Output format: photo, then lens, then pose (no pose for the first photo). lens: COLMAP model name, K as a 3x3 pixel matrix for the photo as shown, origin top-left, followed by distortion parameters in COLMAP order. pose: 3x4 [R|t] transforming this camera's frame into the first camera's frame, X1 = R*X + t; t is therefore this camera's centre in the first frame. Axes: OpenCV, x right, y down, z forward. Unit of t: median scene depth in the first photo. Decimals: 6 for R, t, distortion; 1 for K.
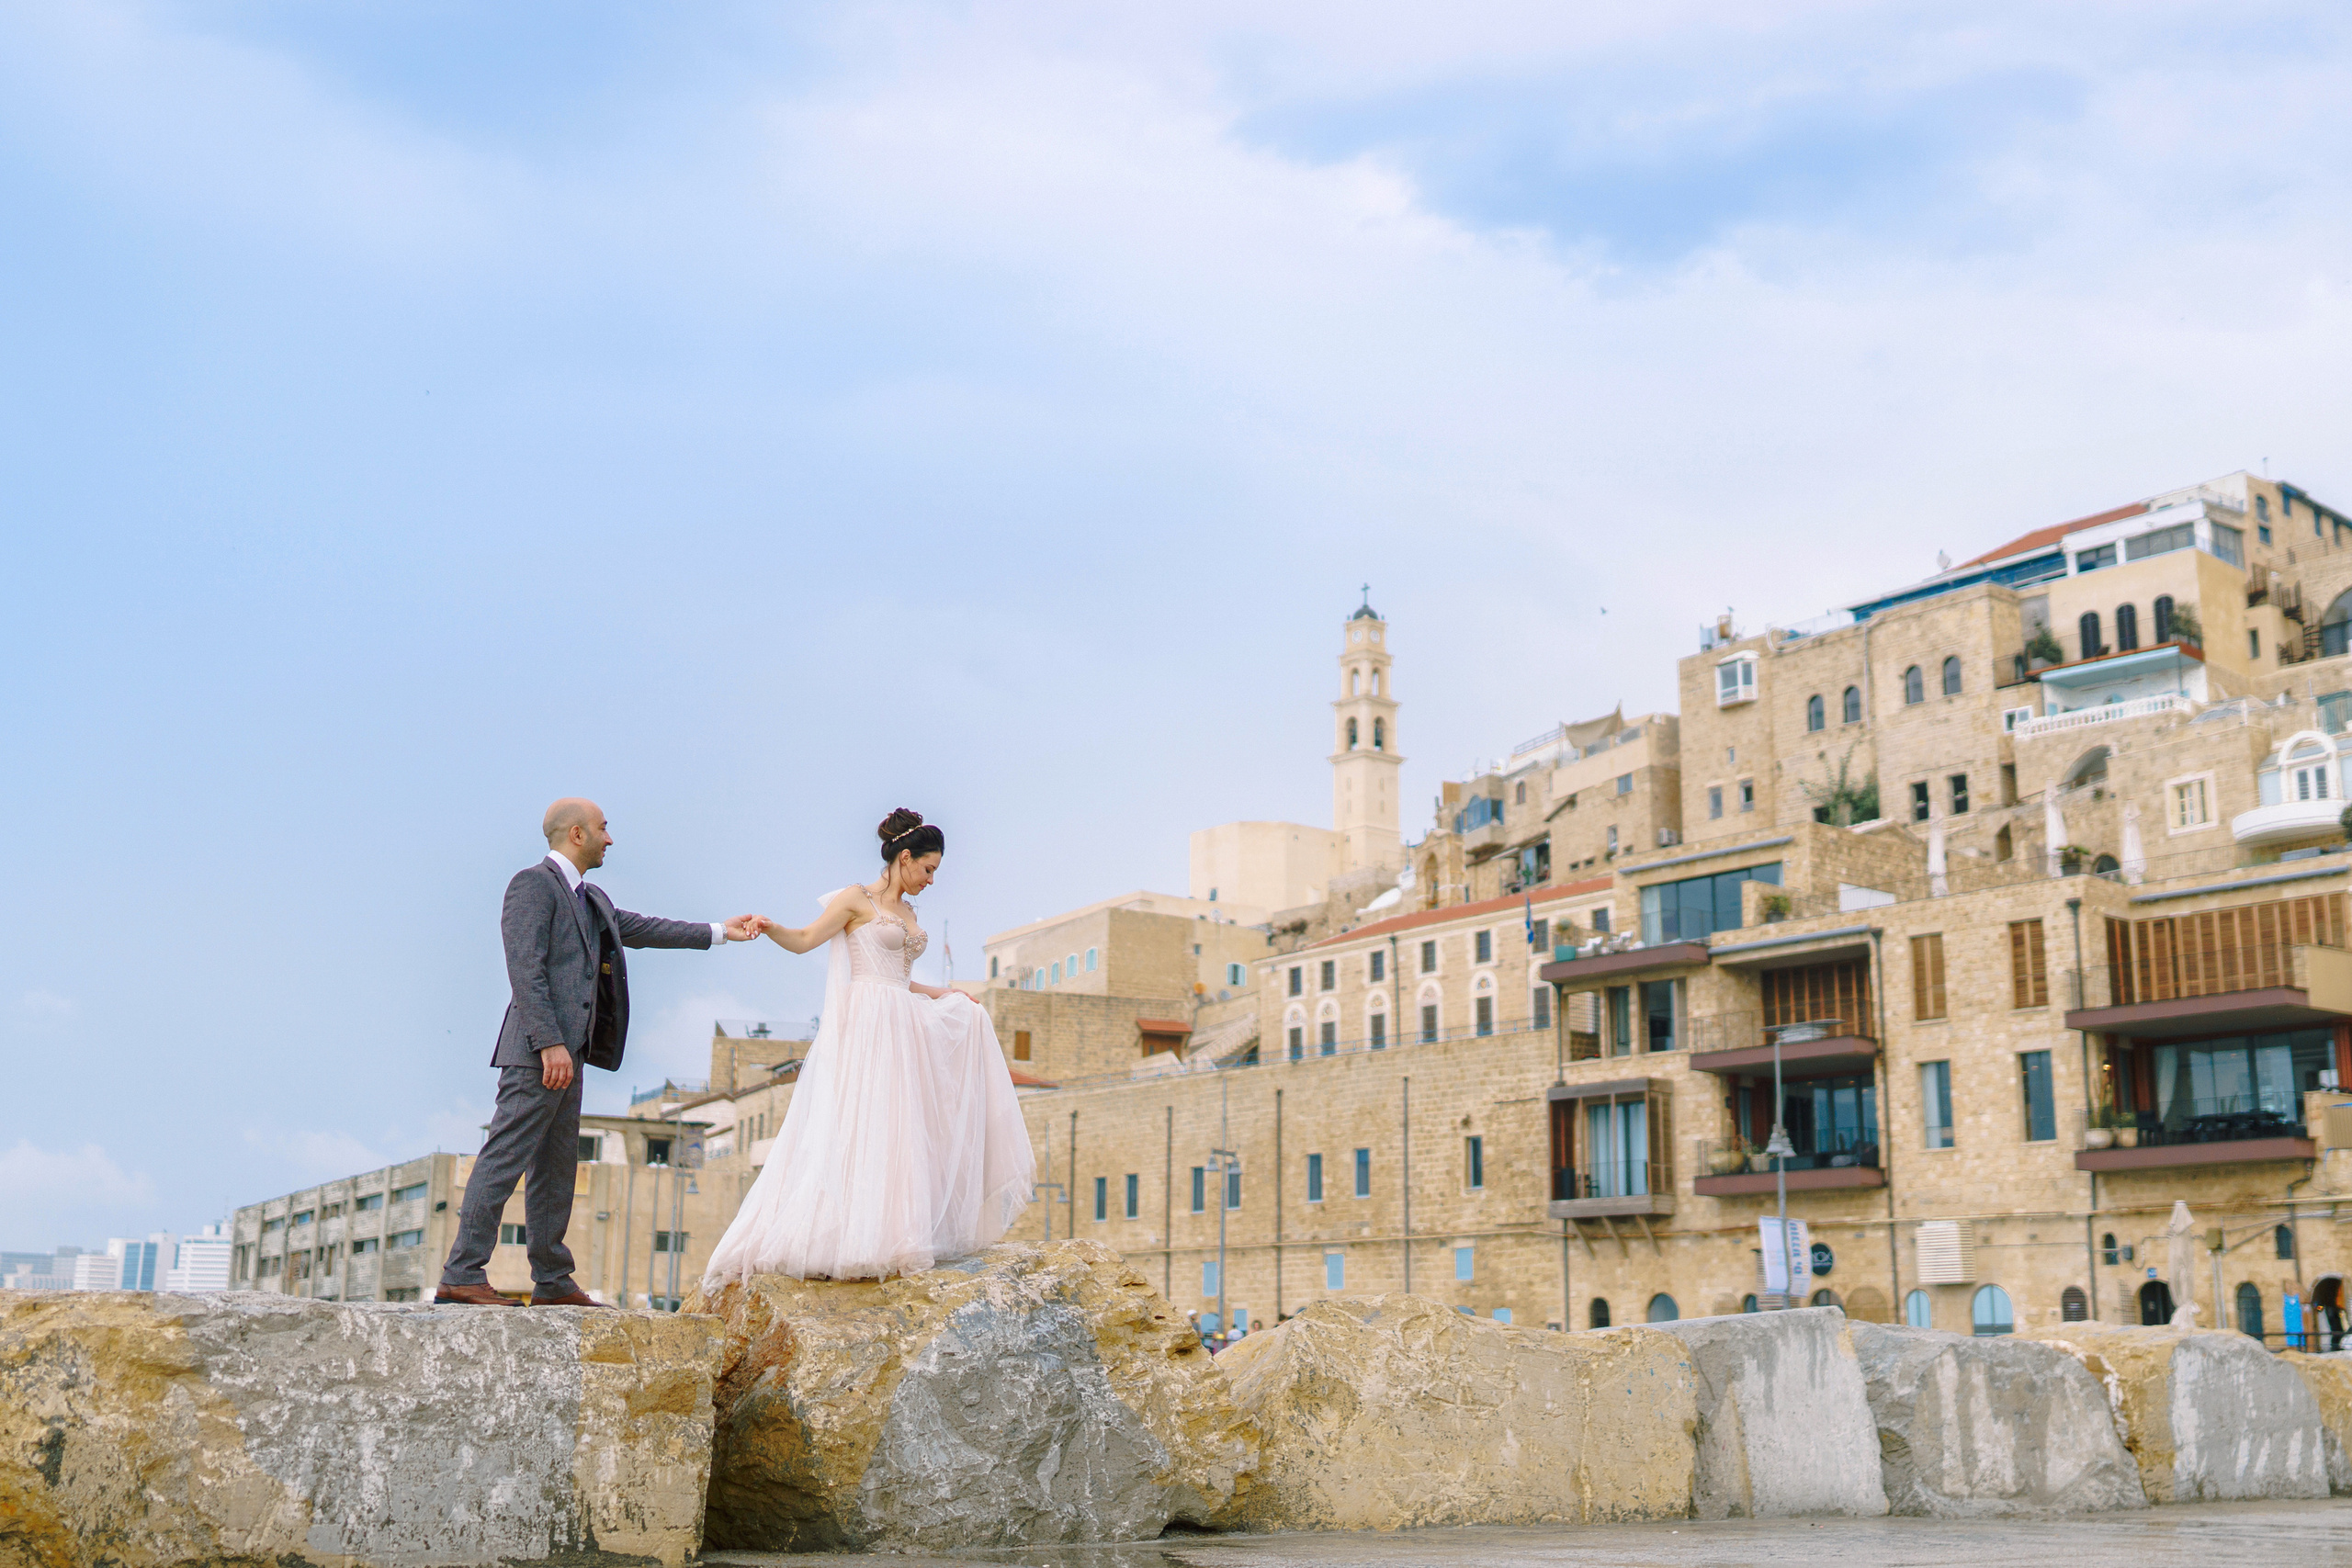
lens RADIAL K [[2558.1, 0, 1176.0], [0, 2558.1, 784.0], [0, 0, 1]] dist [-0.012626, 0.017865]
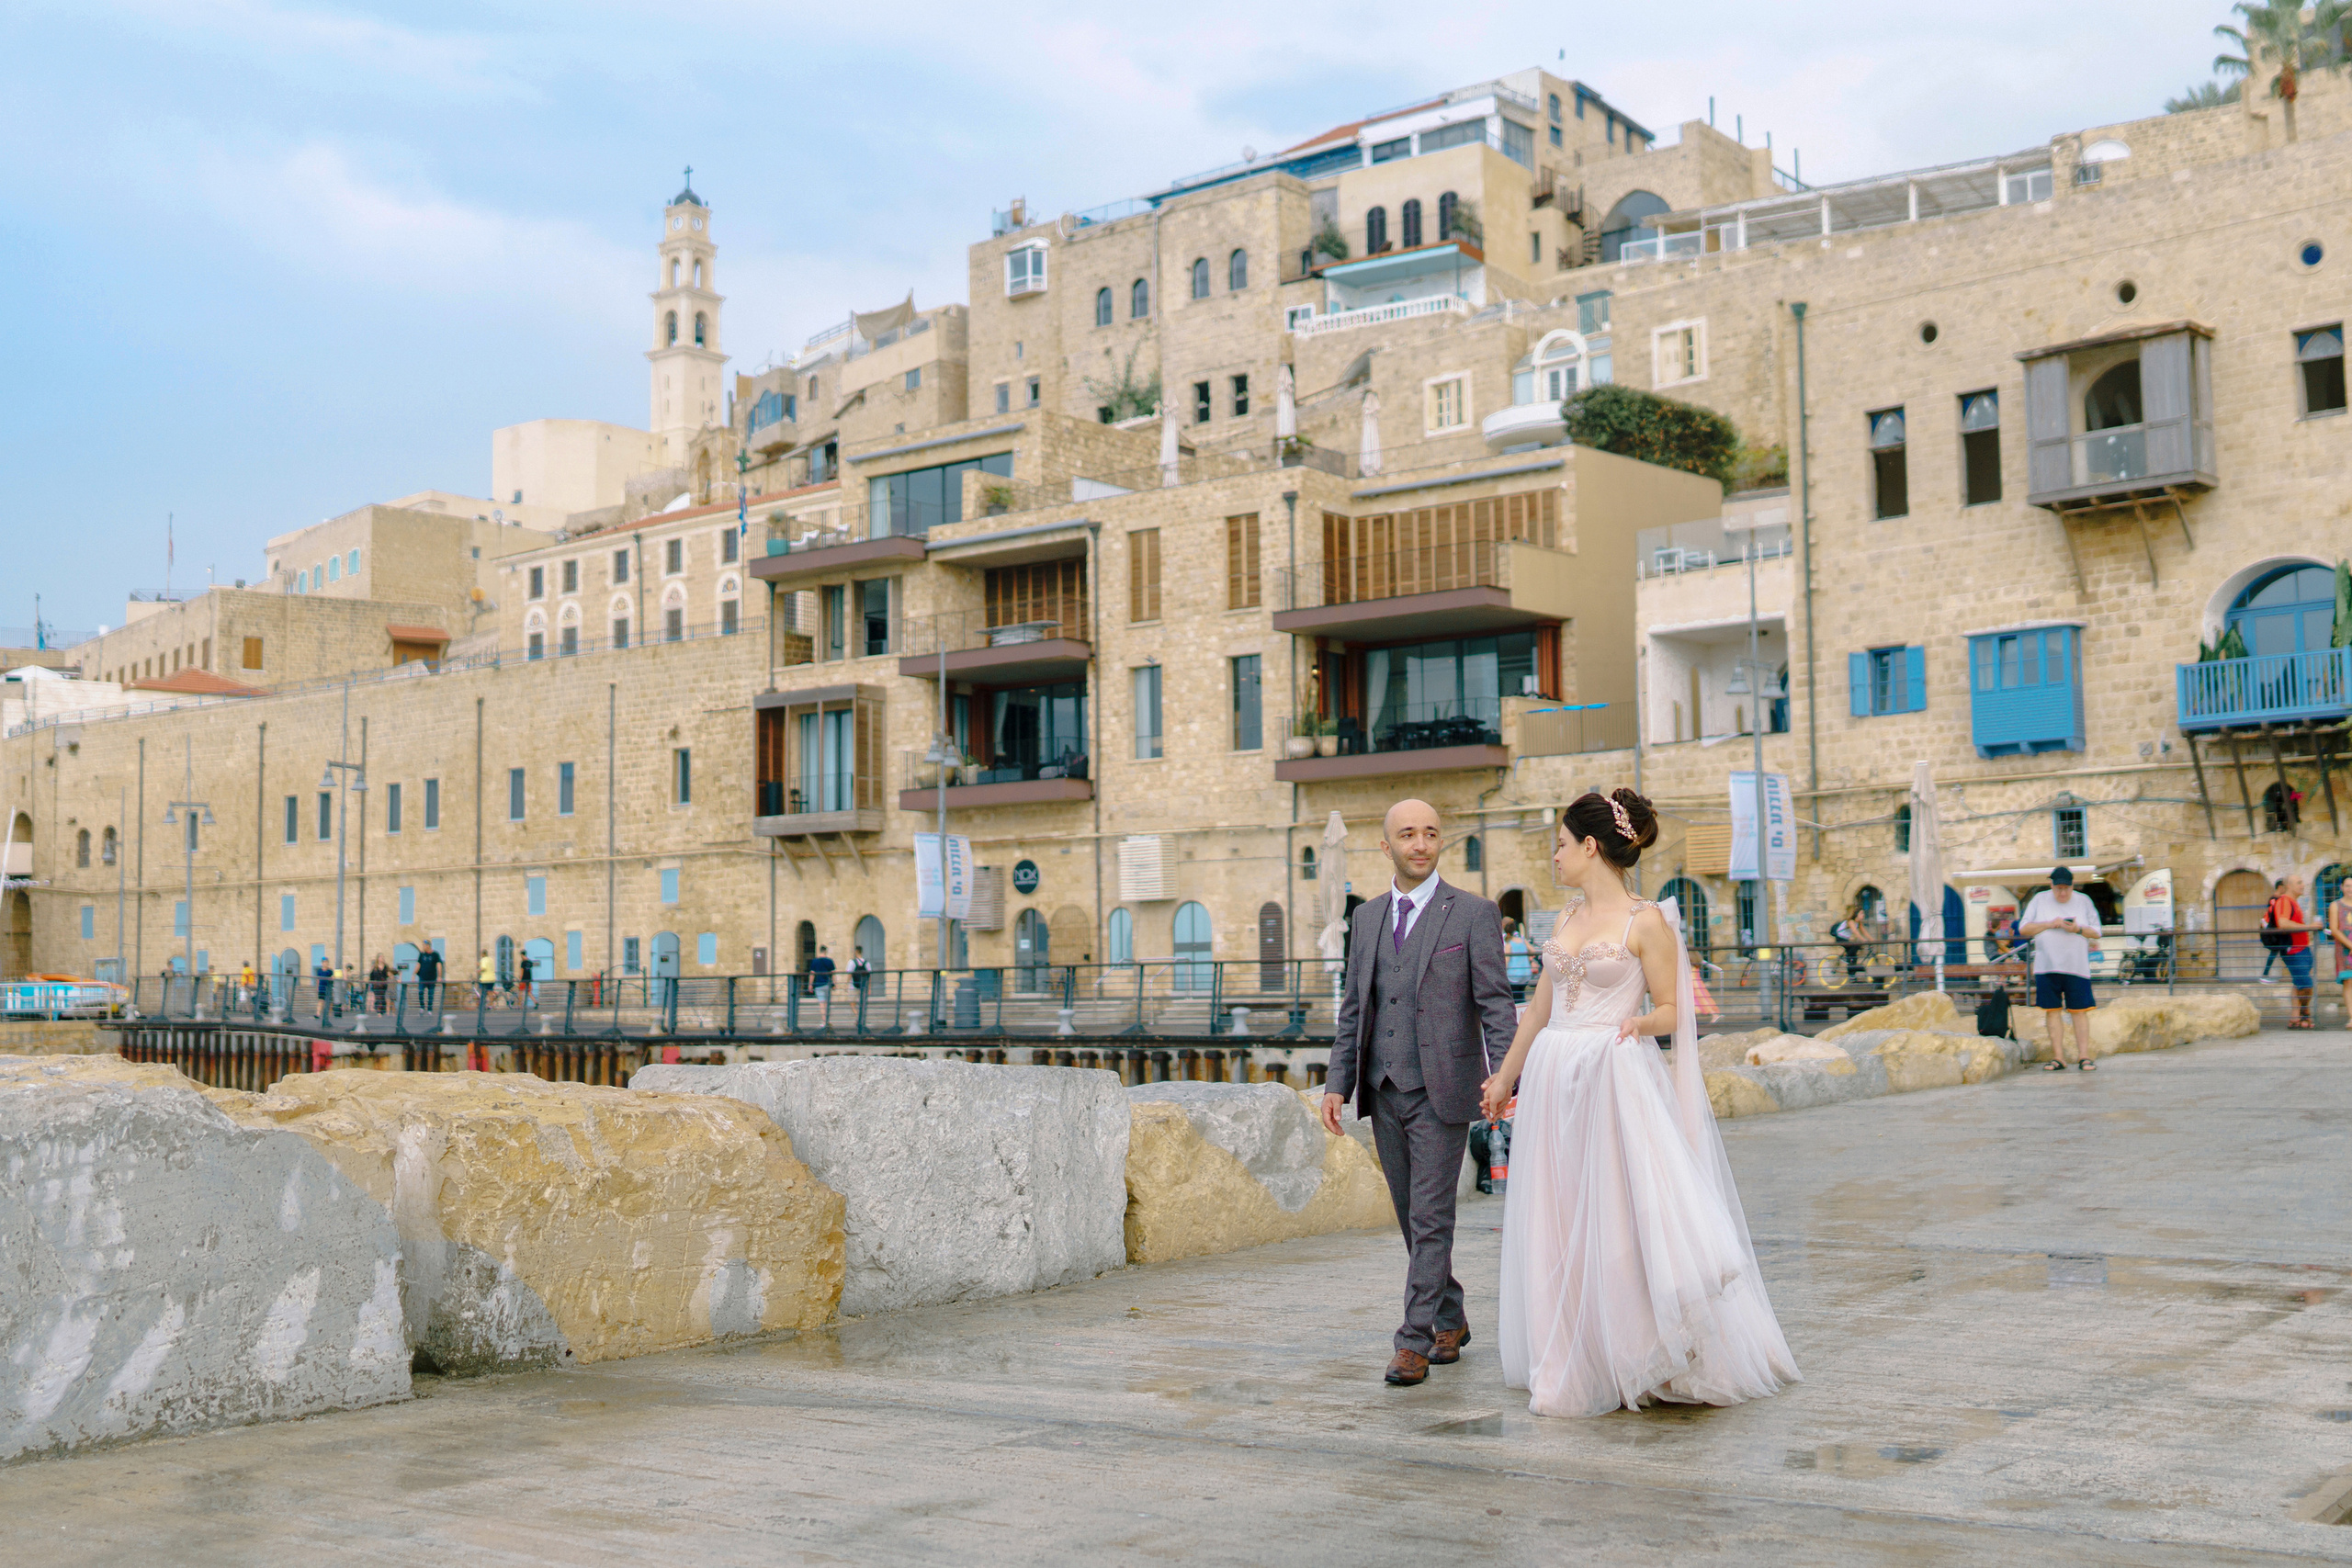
lens RADIAL K [[2558.1, 0, 1176.0], [0, 2558.1, 784.0], [0, 0, 1]] dist [-0.012626, 0.017865]
pose [[0.972403, -0.005331, 0.233246, 0.071351], [-0.029055, 0.989189, 0.143737, 0.013500], [-0.231491, -0.146548, 0.961736, 0.076263]]
